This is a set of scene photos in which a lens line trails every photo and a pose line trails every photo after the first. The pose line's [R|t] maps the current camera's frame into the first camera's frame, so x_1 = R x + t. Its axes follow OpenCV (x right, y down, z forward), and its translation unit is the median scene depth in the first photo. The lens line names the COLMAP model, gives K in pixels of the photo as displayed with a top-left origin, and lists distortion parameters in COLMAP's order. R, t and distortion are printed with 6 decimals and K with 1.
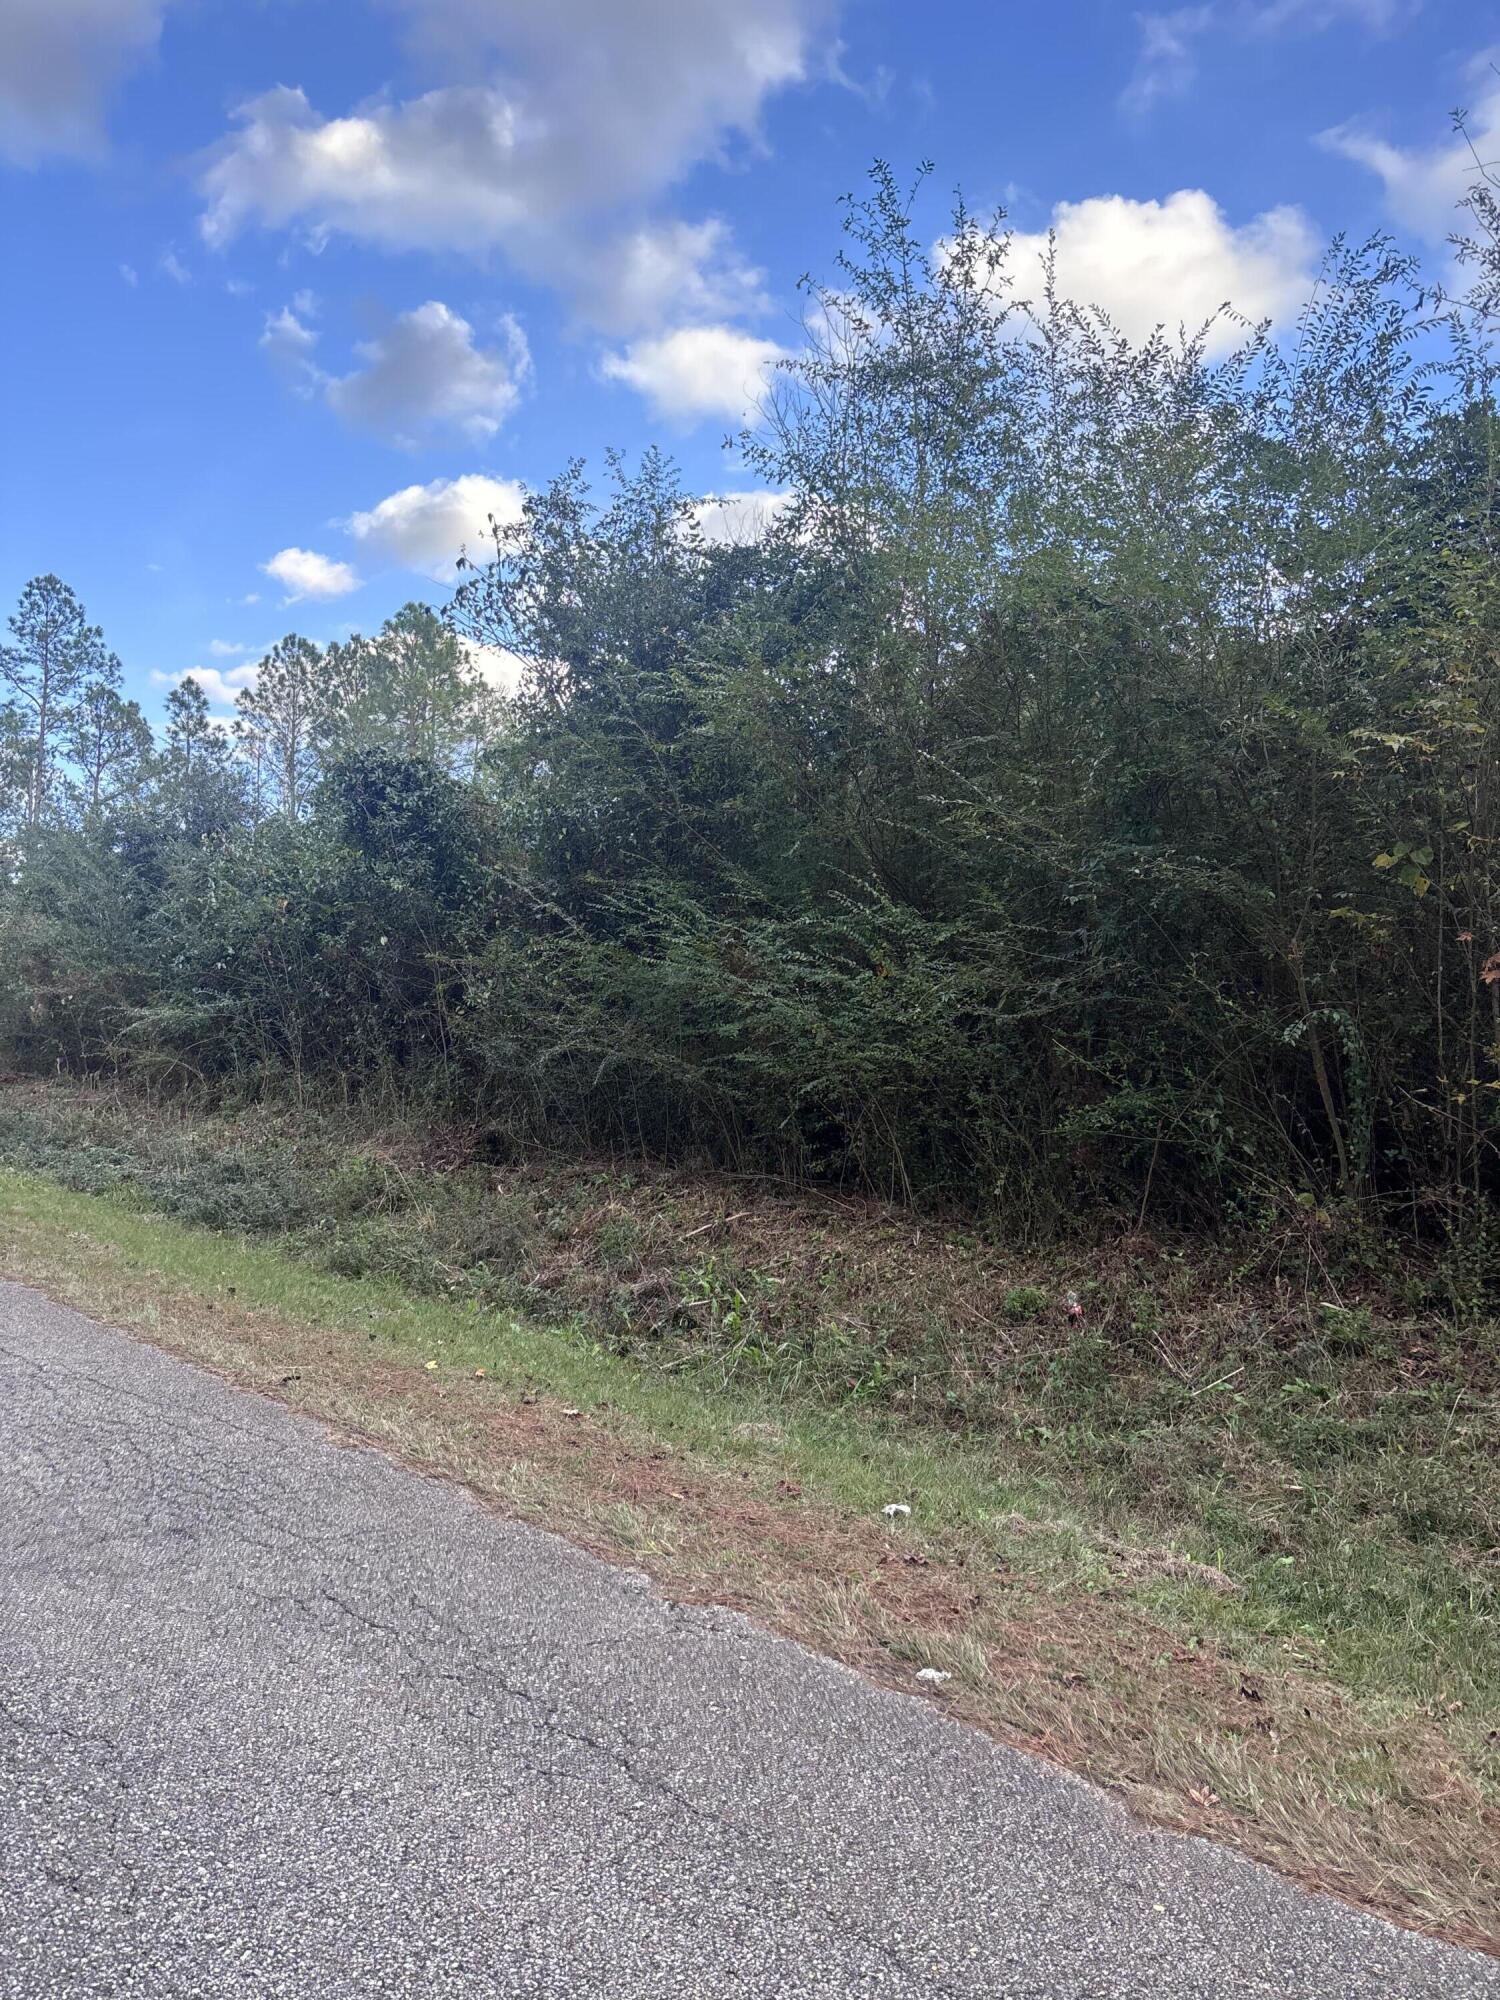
lens RADIAL K [[1502.8, 0, 743.4], [0, 1502.8, 999.3], [0, 0, 1]] dist [0.044788, -0.054171]
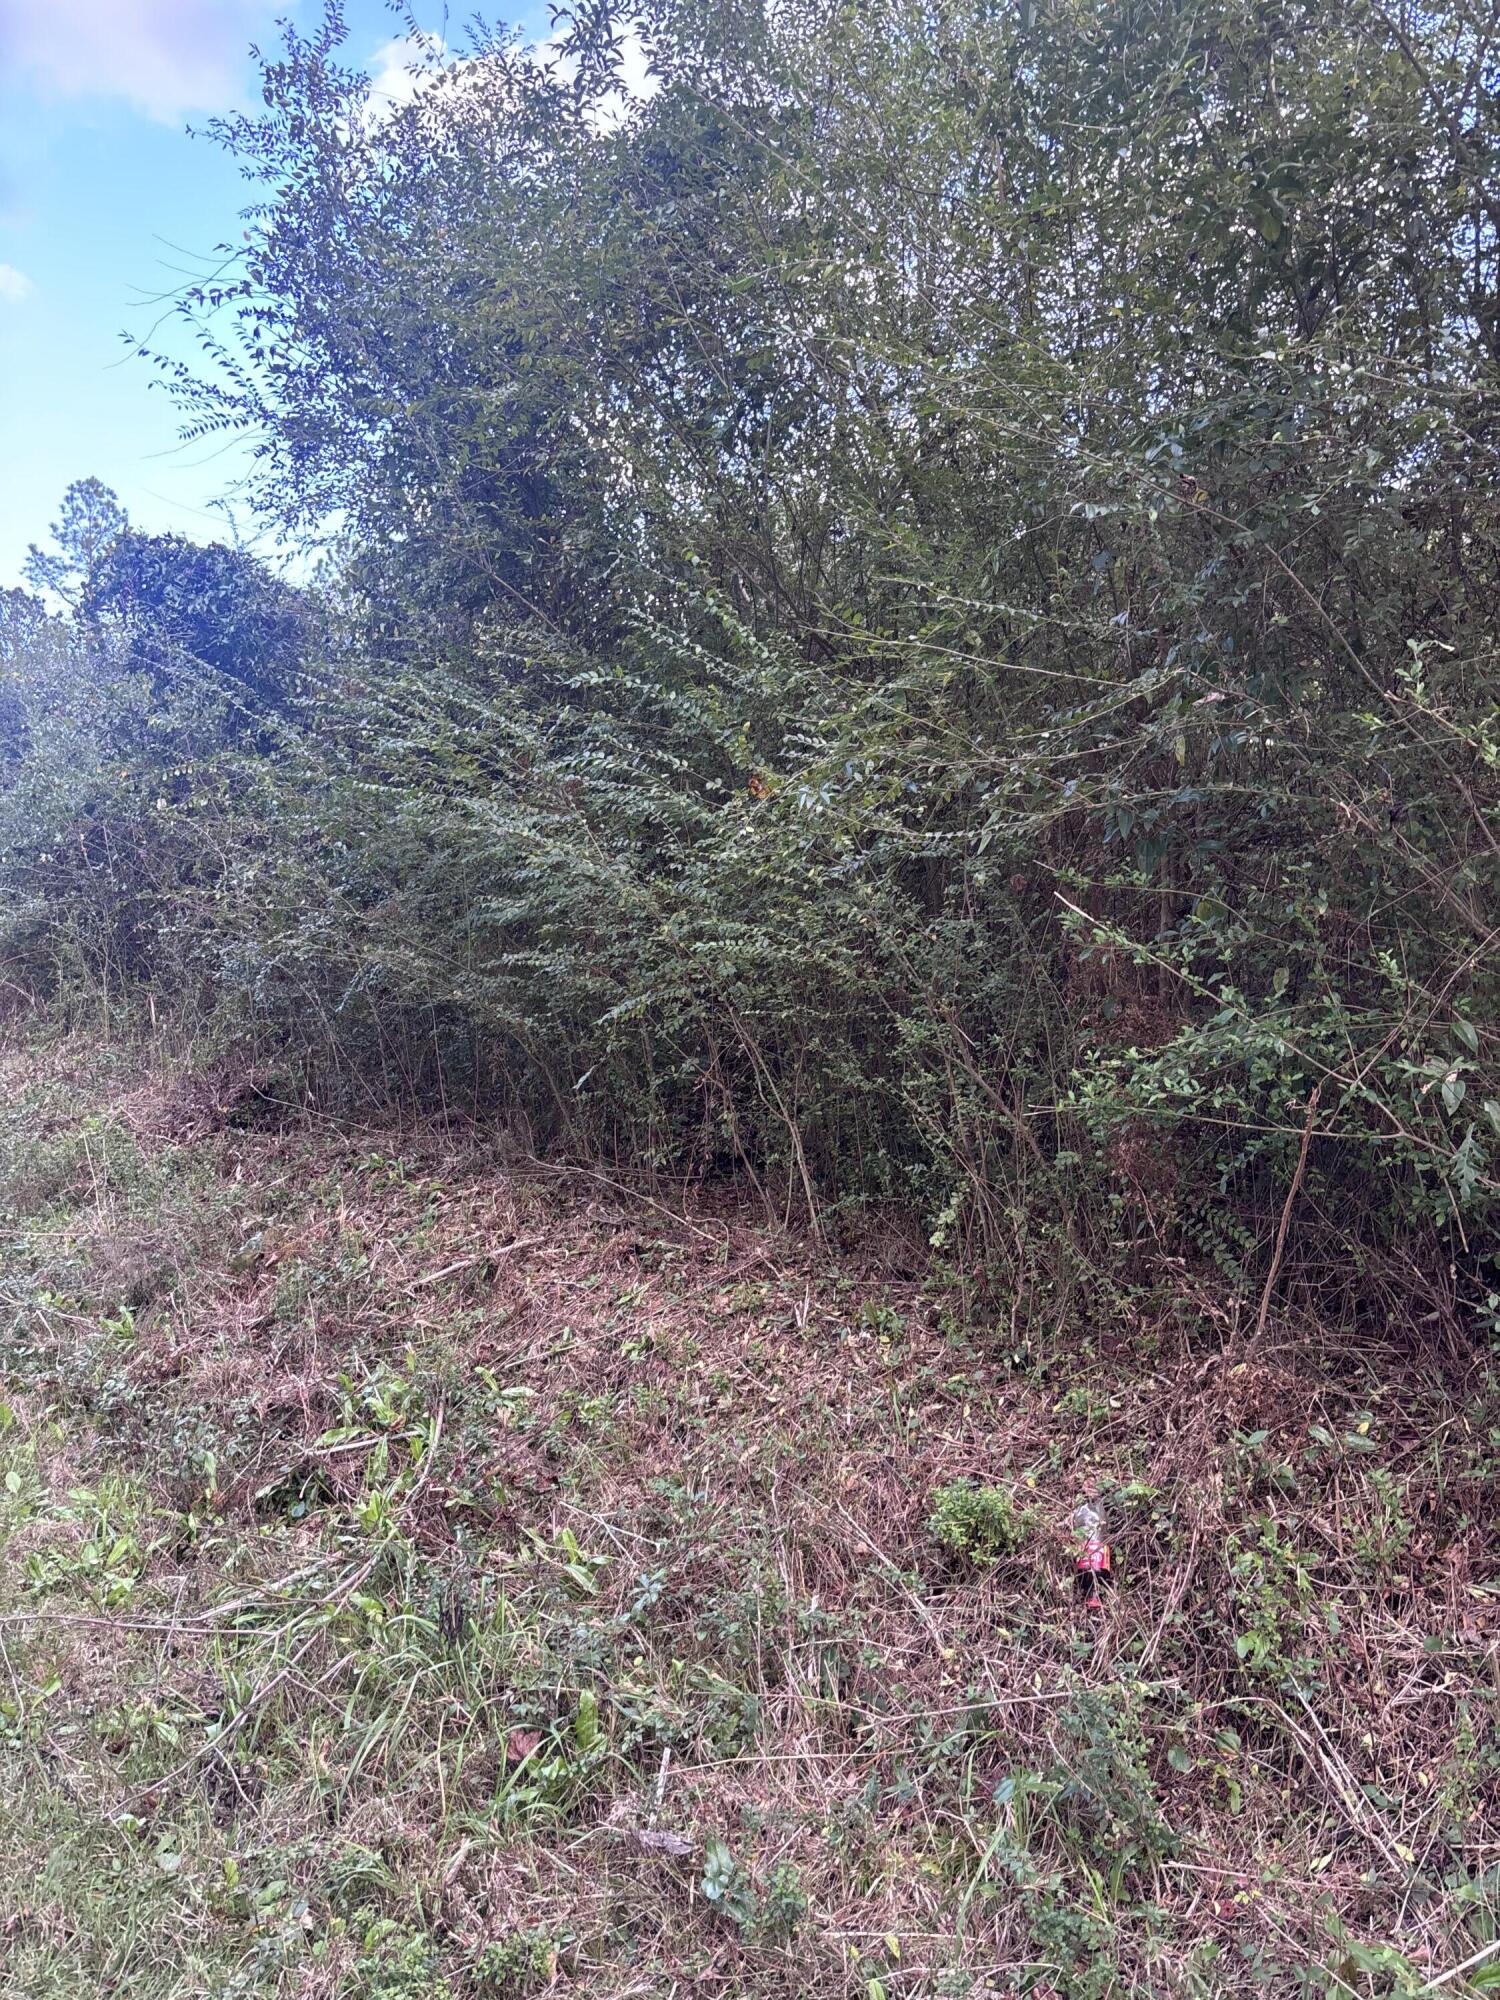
lens RADIAL K [[1502.8, 0, 760.0], [0, 1502.8, 1003.2], [0, 0, 1]] dist [0.044788, -0.054171]
pose [[0.998092, -0.004152, -0.061612, 0.120211], [0.007249, 0.998716, 0.050130, 0.028787], [0.061325, -0.050481, 0.996840, 0.460974]]
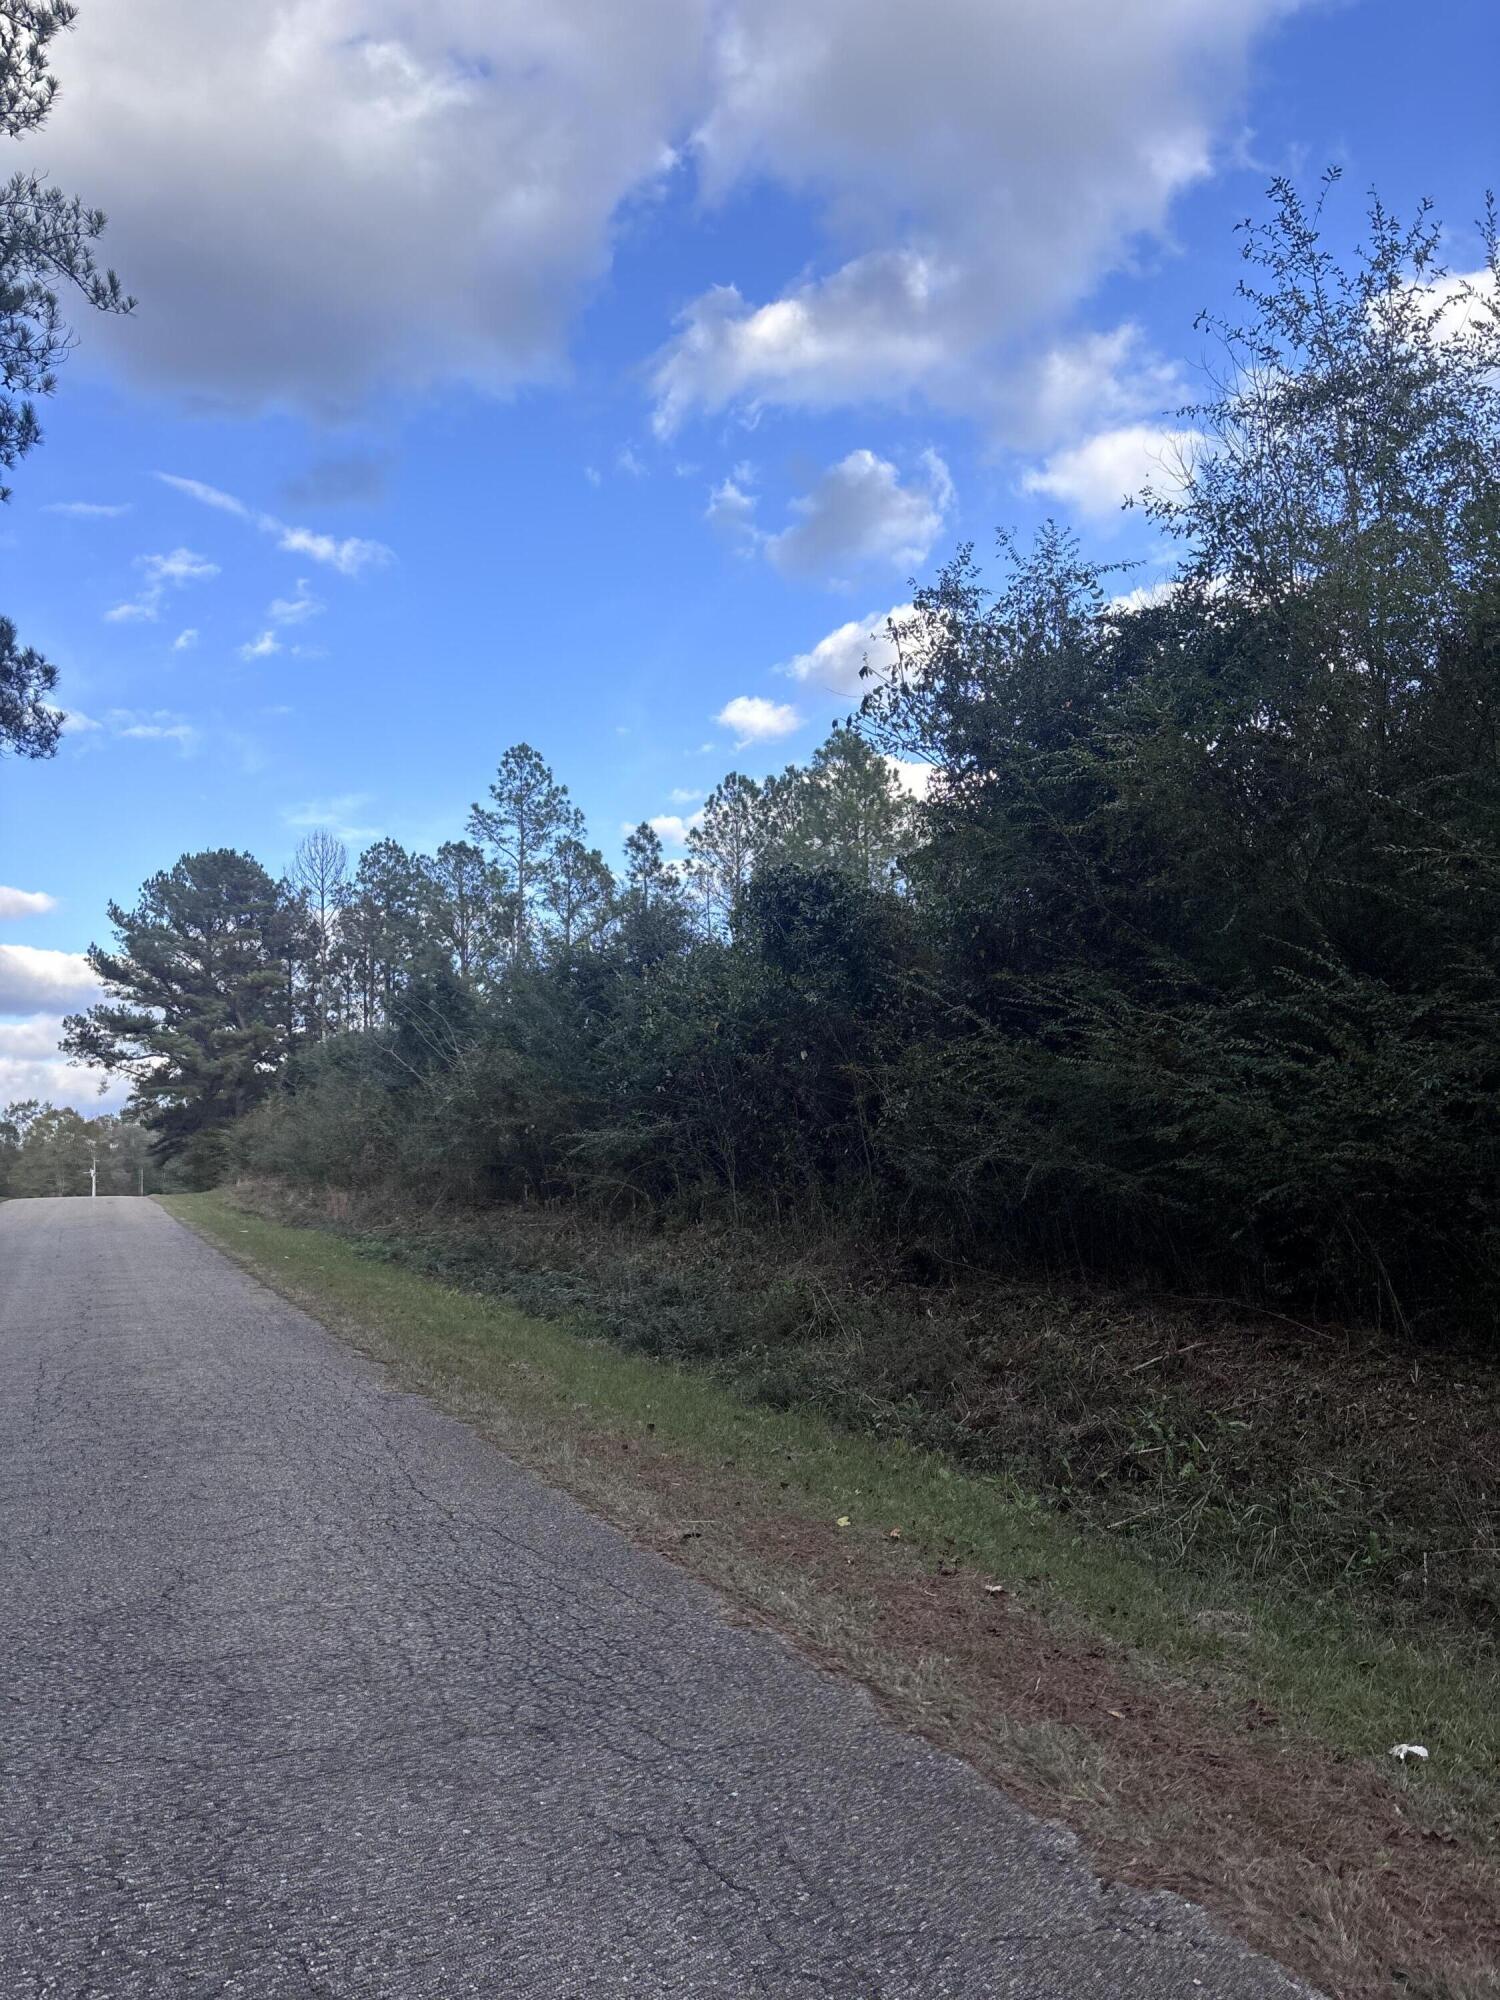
lens RADIAL K [[1502.8, 0, 755.3], [0, 1502.8, 1009.0], [0, 0, 1]] dist [0.044788, -0.054171]
pose [[0.957302, -0.068700, -0.280809, 0.013387], [0.050548, 0.996167, -0.071389, -0.001222], [0.284637, 0.054147, 0.957105, 0.075261]]
